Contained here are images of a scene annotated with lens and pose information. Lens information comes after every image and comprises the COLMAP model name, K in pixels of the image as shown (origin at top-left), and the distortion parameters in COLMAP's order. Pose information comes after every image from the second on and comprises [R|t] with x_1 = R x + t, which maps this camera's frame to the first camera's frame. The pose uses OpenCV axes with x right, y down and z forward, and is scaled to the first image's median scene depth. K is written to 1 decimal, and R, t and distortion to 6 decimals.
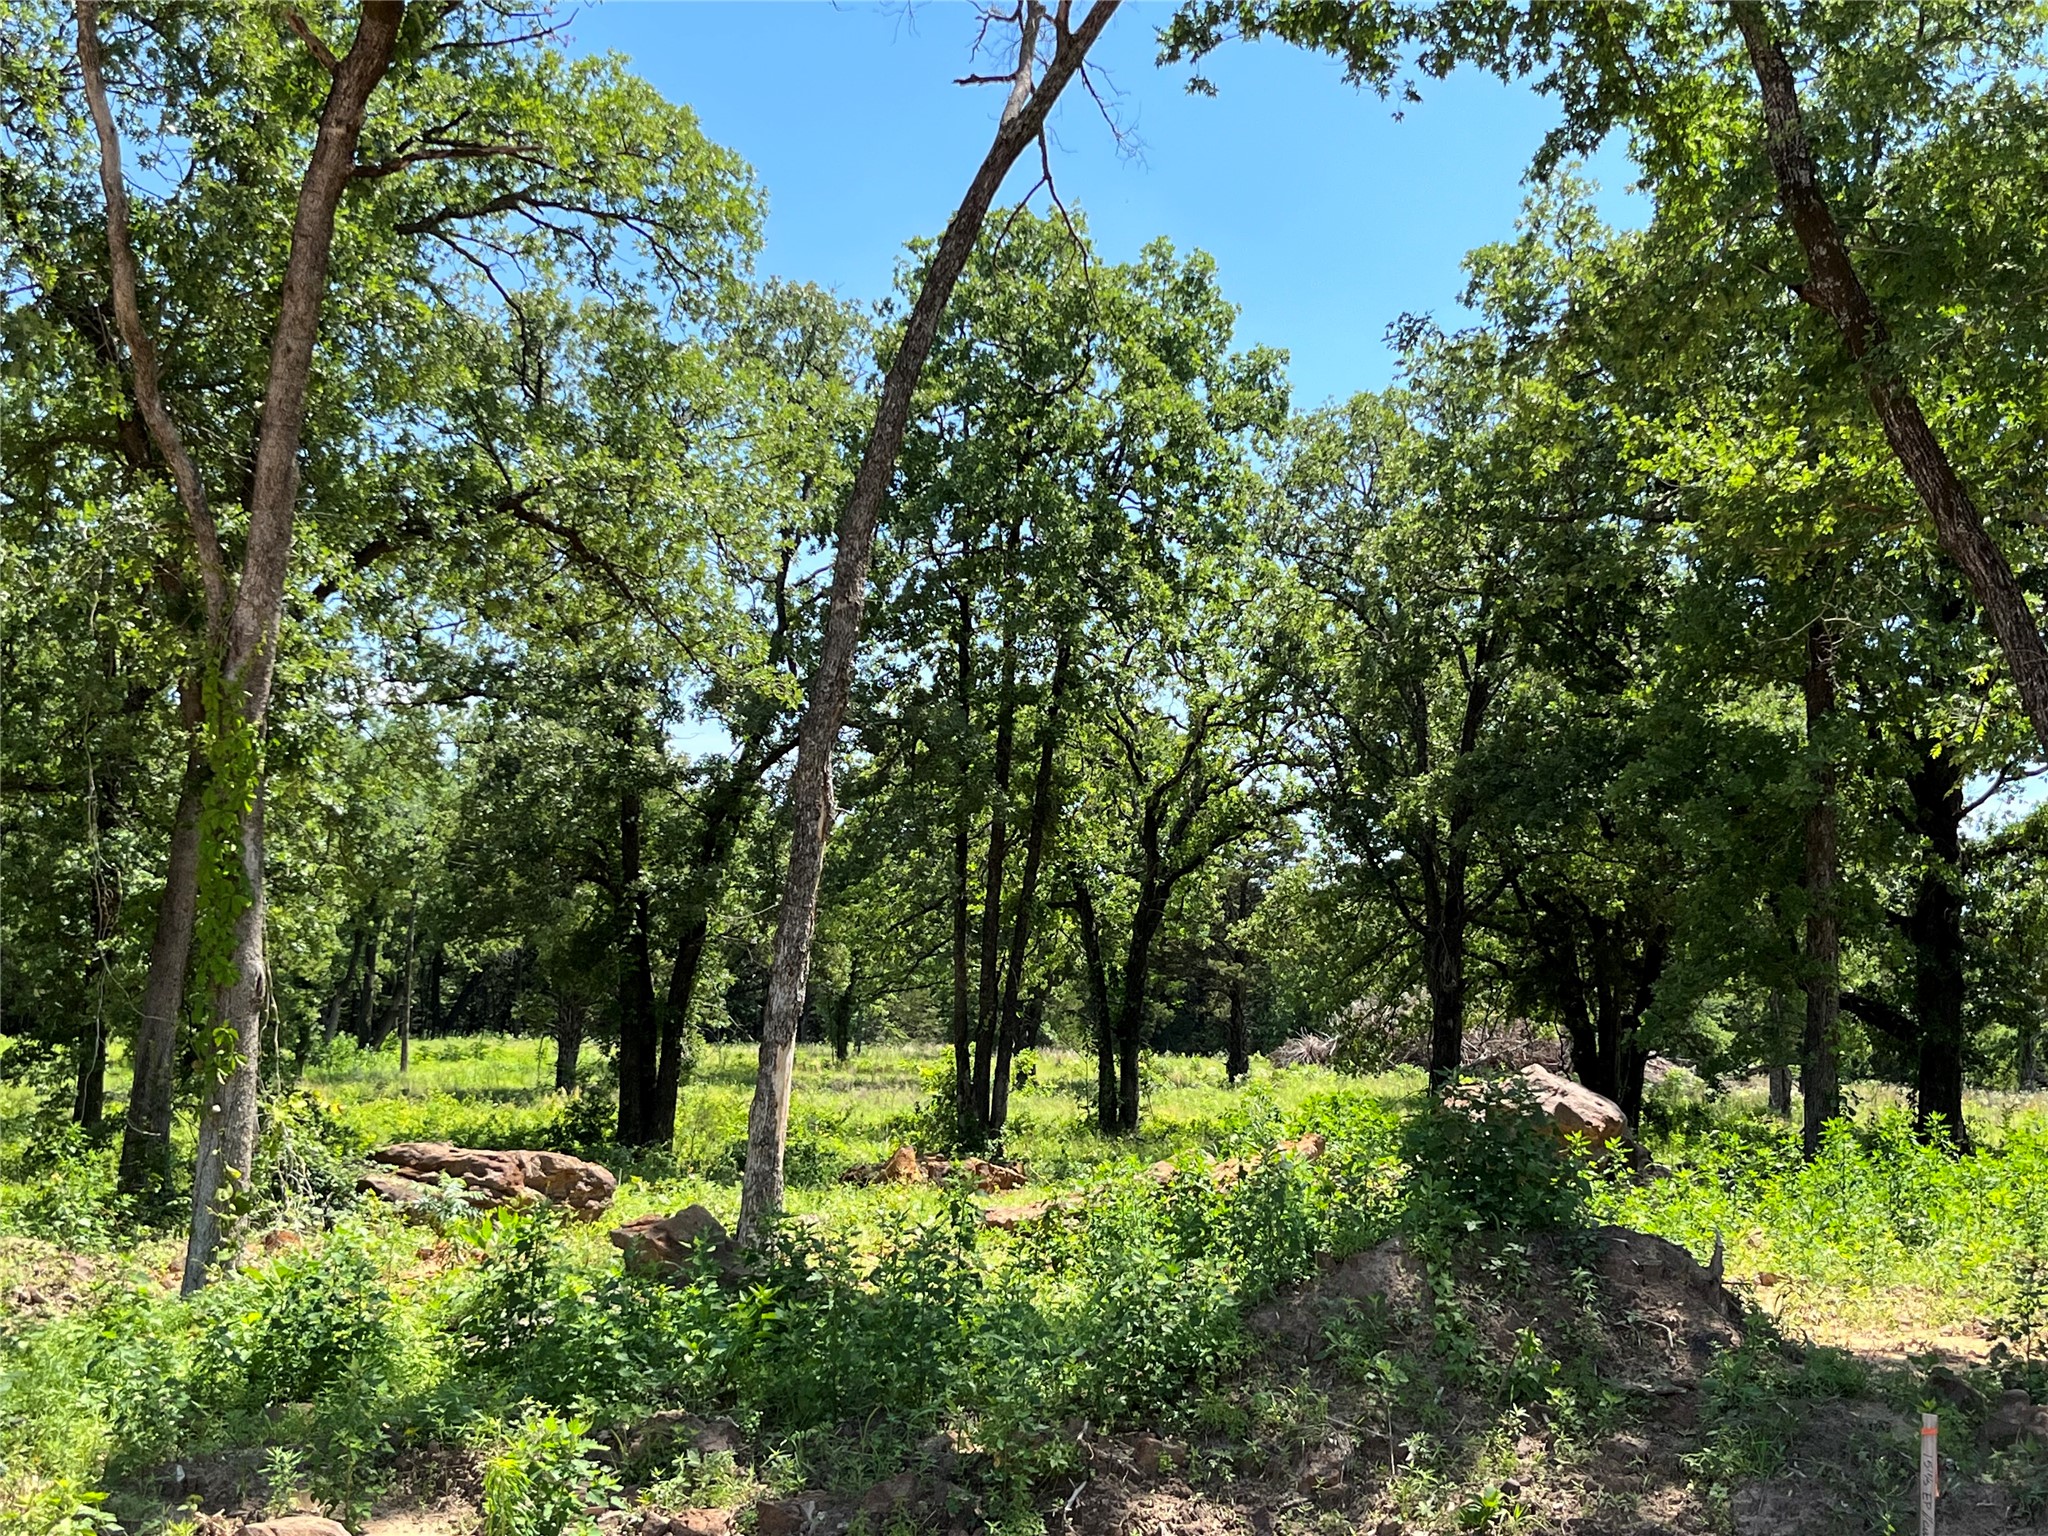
lens RADIAL K [[2347.8, 0, 1034.2], [0, 2347.8, 765.5], [0, 0, 1]] dist [0.002893, 0.000000]
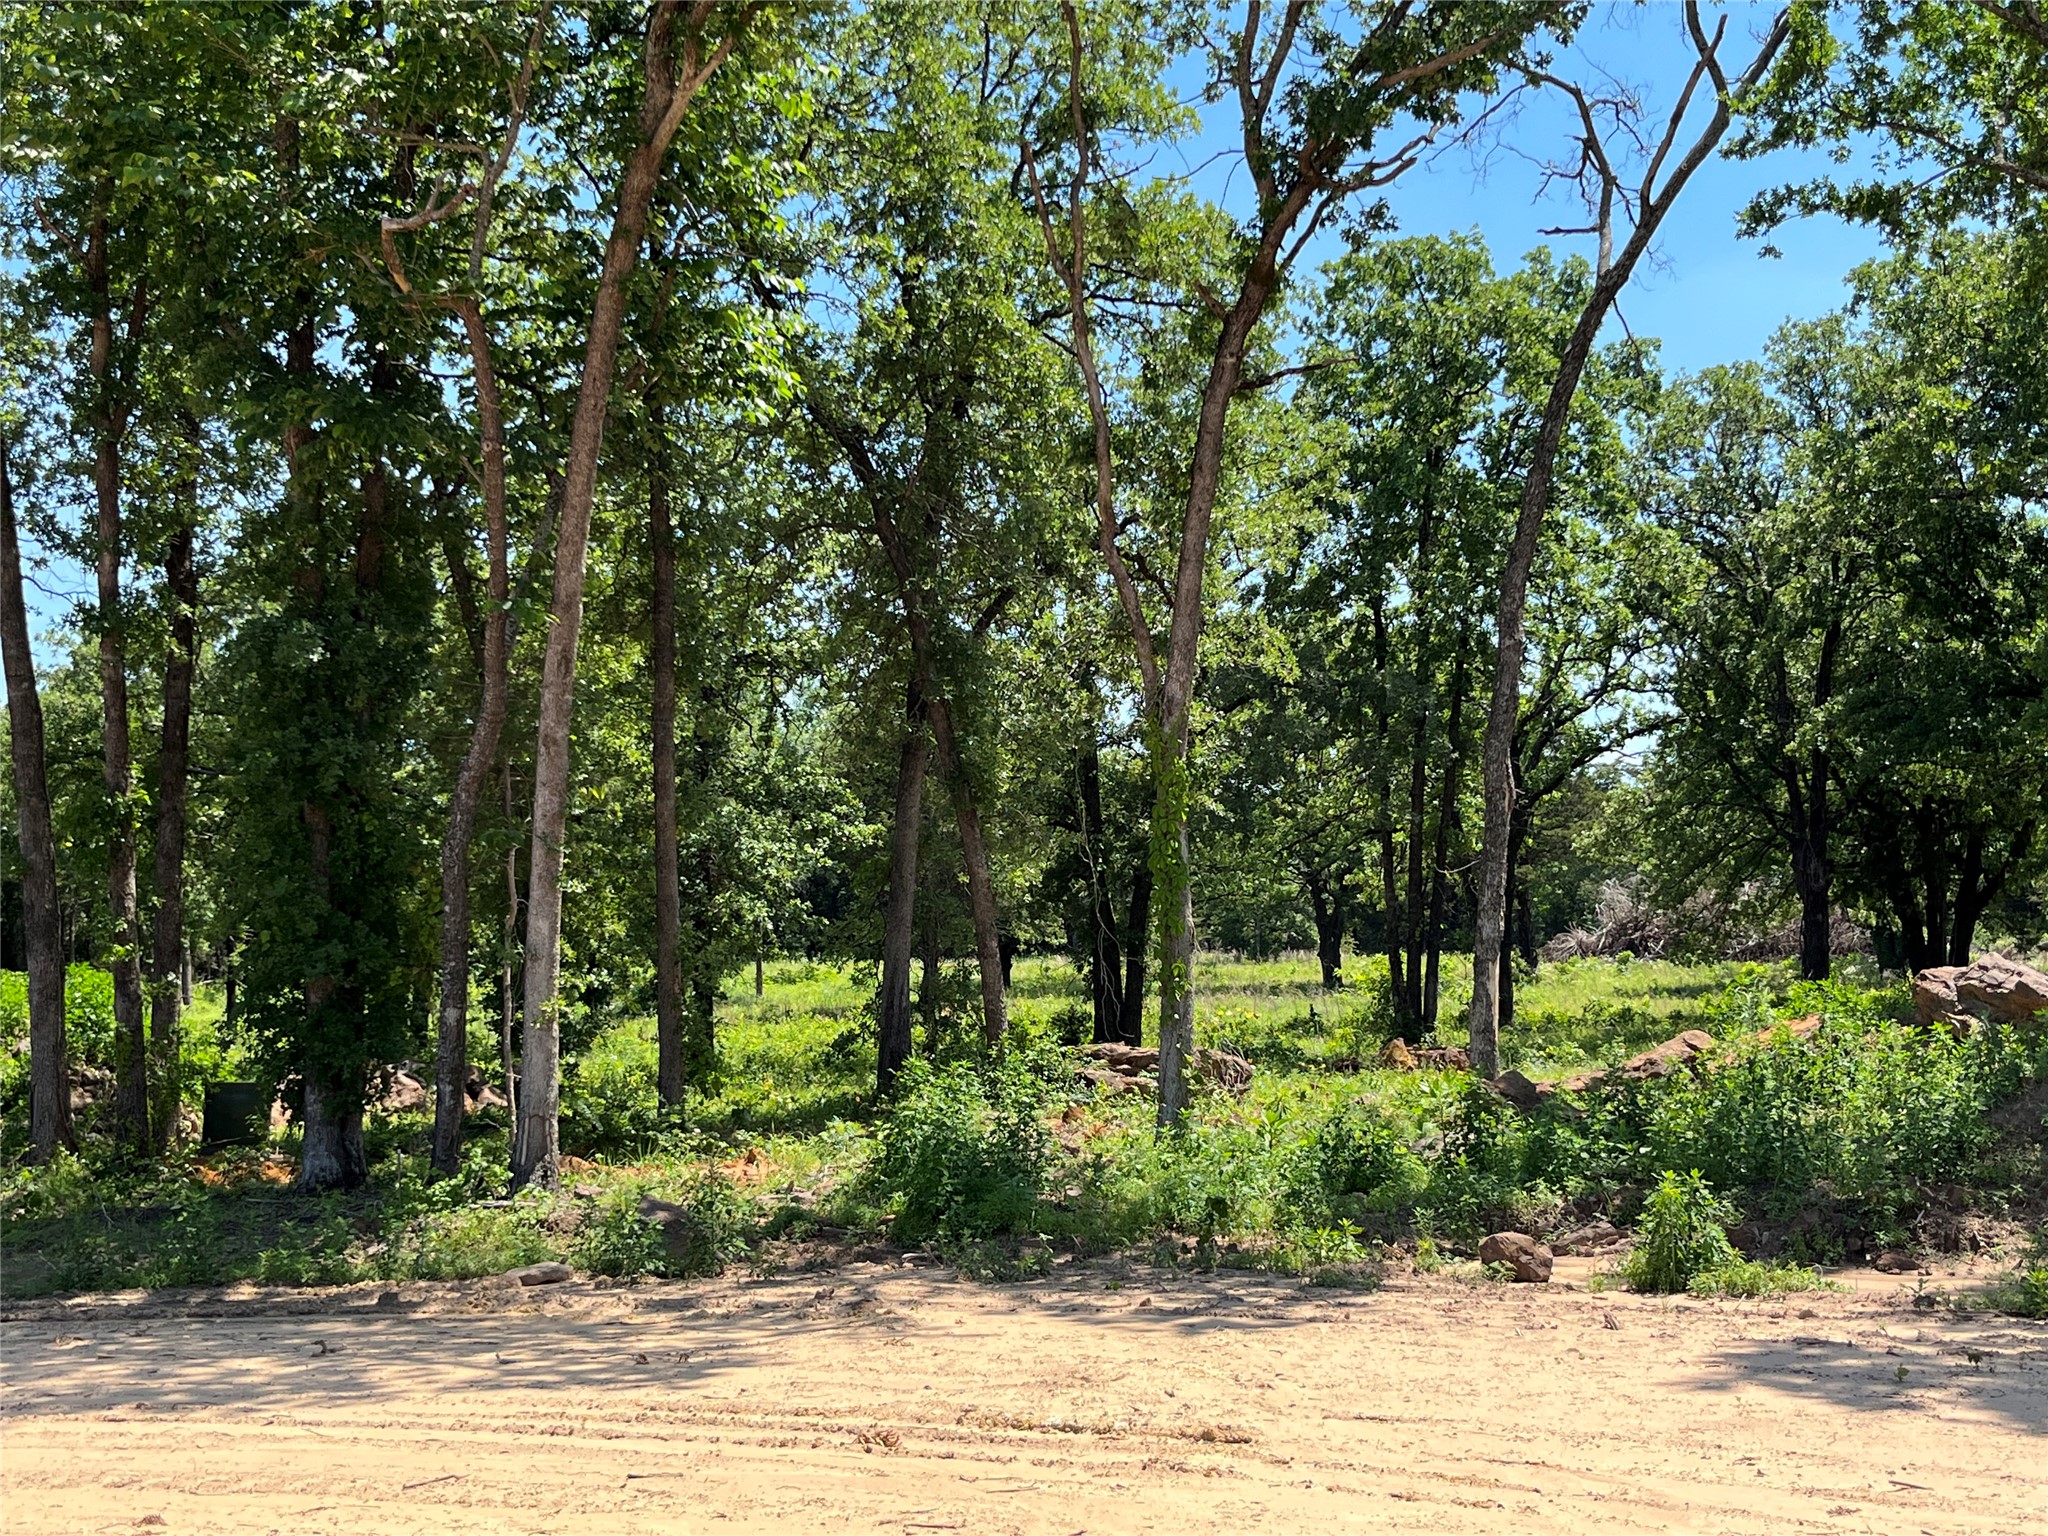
lens RADIAL K [[2347.8, 0, 1013.1], [0, 2347.8, 770.4], [0, 0, 1]] dist [0.002893, 0.000000]
pose [[0.994829, -0.045889, -0.090605, -0.121925], [0.049612, 0.997996, 0.039272, -0.029960], [0.088622, -0.043564, 0.995112, -0.196047]]
